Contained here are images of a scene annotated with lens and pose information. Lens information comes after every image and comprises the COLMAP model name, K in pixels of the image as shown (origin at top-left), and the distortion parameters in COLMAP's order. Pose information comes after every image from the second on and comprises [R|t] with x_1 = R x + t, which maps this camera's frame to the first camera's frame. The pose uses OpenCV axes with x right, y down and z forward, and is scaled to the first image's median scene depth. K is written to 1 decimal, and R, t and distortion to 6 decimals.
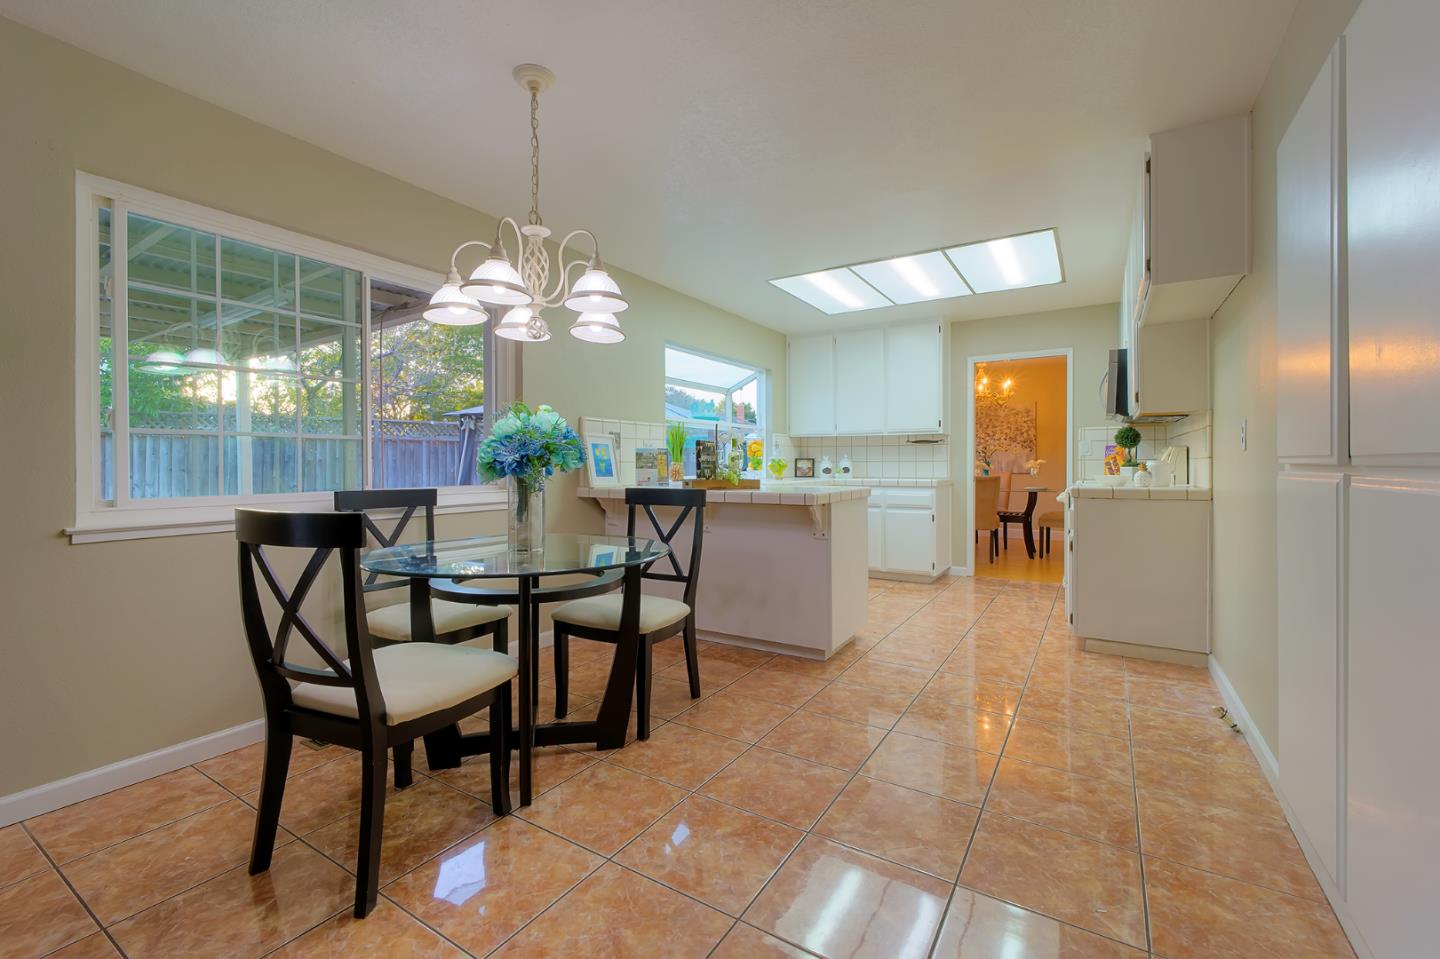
lens RADIAL K [[610.0, 0, 715.4], [0, 610.0, 469.9], [0, 0, 1]] dist [-0.000483, 0.000045]
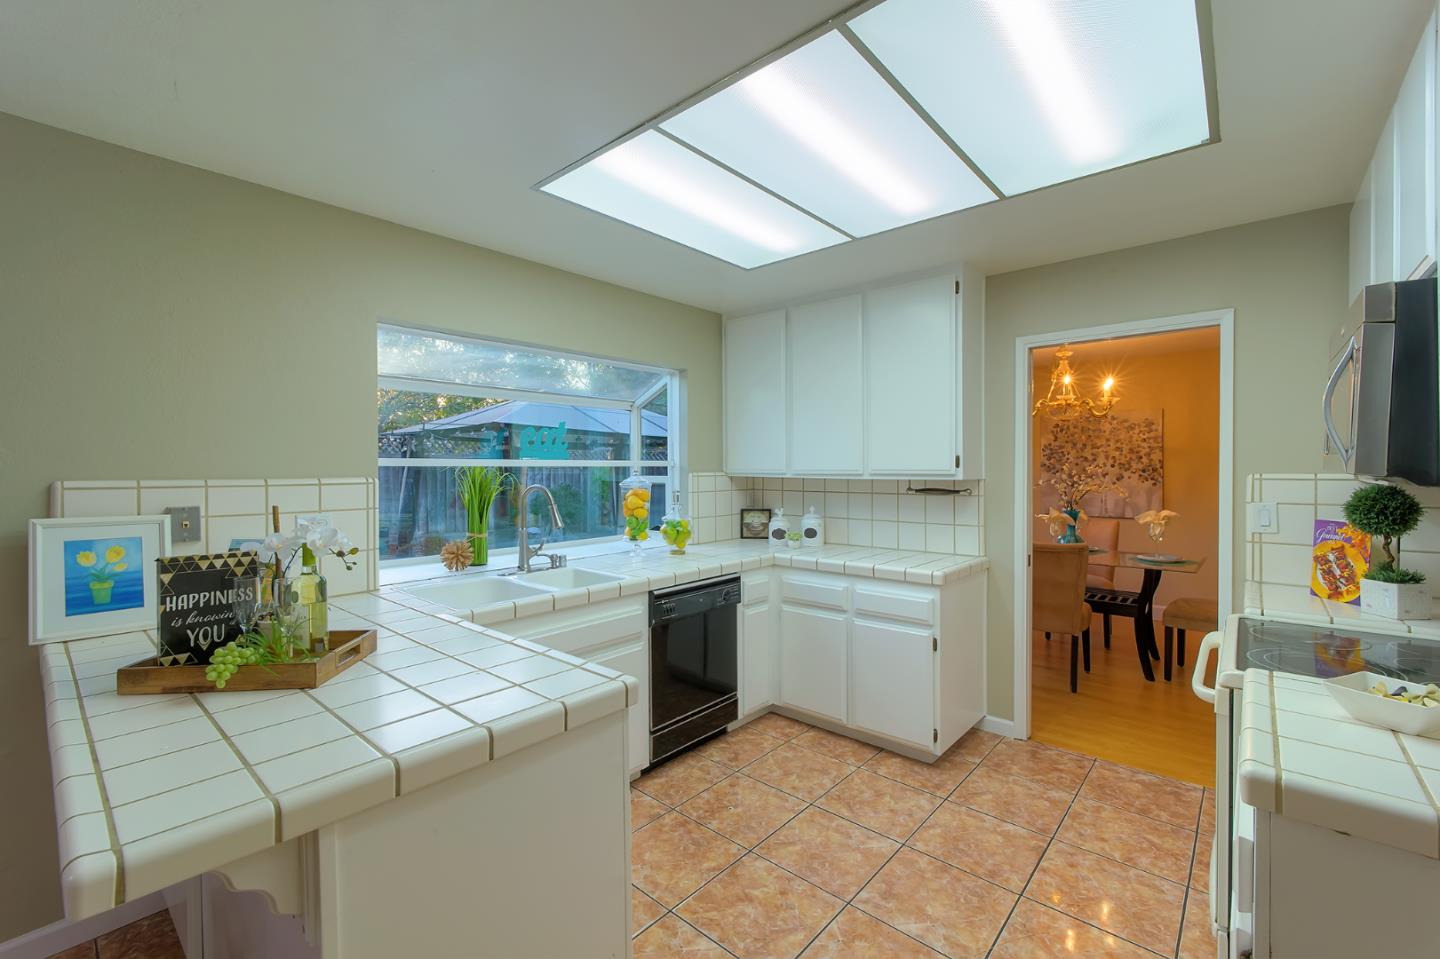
lens RADIAL K [[610.0, 0, 723.0], [0, 610.0, 475.3], [0, 0, 1]] dist [-0.000483, 0.000045]
pose [[0.988022, 0.000249, -0.154315, 0.217441], [0.000152, 0.999997, 0.002586, -0.057674], [0.154315, -0.002579, 0.988018, 0.382854]]
